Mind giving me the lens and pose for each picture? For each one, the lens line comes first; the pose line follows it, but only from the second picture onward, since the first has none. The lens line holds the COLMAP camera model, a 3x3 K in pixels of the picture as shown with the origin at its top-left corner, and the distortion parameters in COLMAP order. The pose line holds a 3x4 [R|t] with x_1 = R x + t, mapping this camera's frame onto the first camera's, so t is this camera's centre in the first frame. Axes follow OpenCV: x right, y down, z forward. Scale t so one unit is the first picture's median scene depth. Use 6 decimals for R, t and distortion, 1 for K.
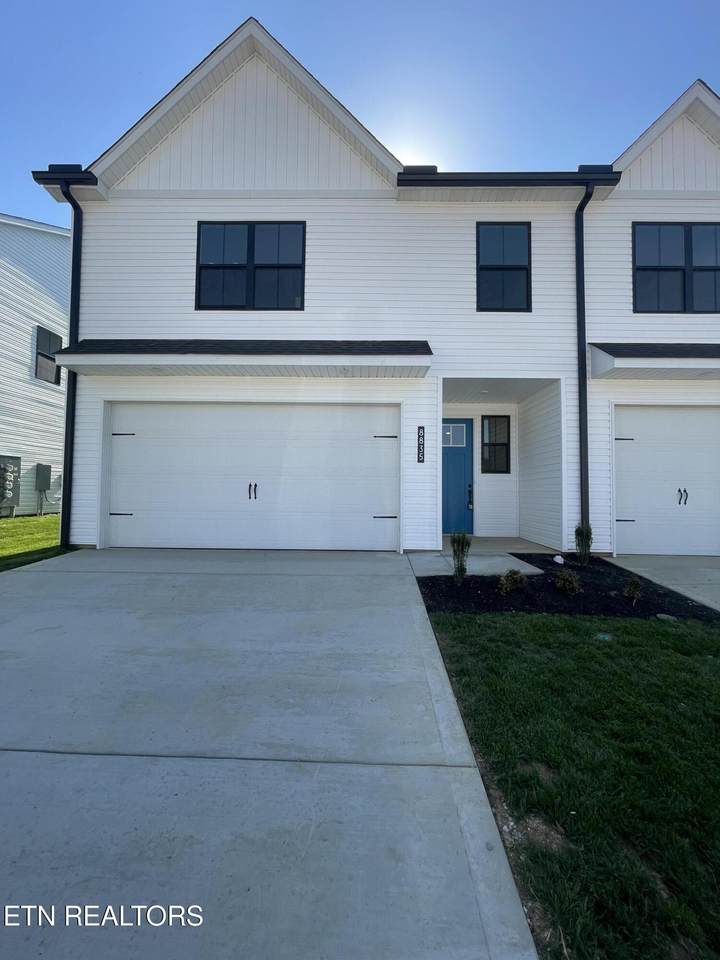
lens RADIAL K [[387.9, 0, 359.5], [0, 387.9, 483.6], [0, 0, 1]] dist [-0.010395, 0.000382]
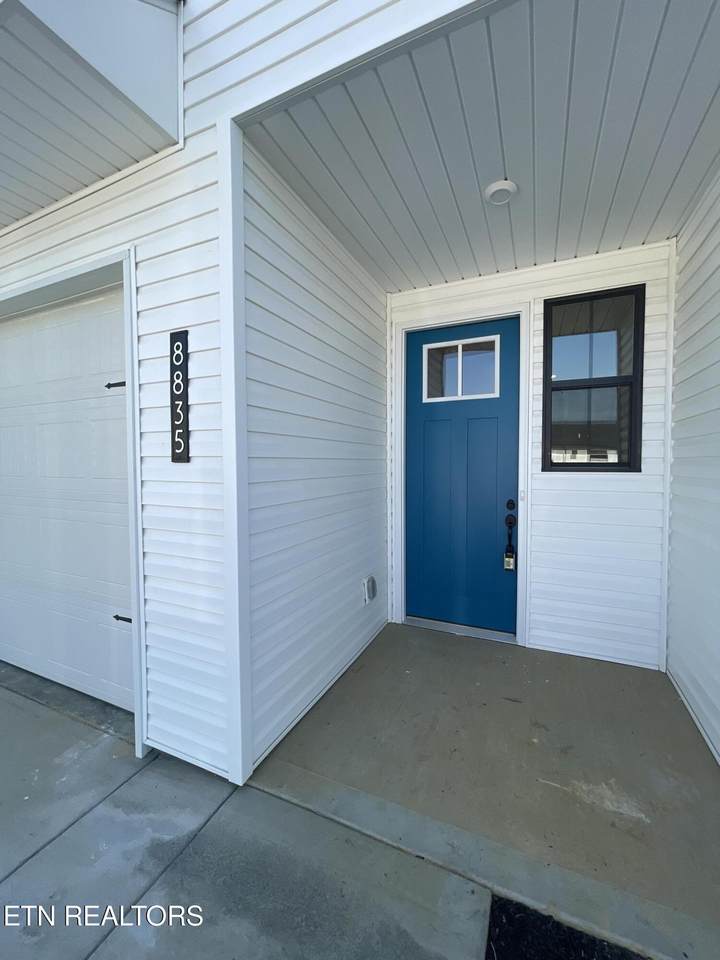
lens RADIAL K [[387.9, 0, 360.4], [0, 387.9, 481.0], [0, 0, 1]] dist [-0.010395, 0.000382]
pose [[0.918081, 0.003479, -0.396377, 0.389241], [0.023343, 0.997752, 0.062825, -0.055467], [0.395704, -0.066931, 0.915936, 0.792382]]
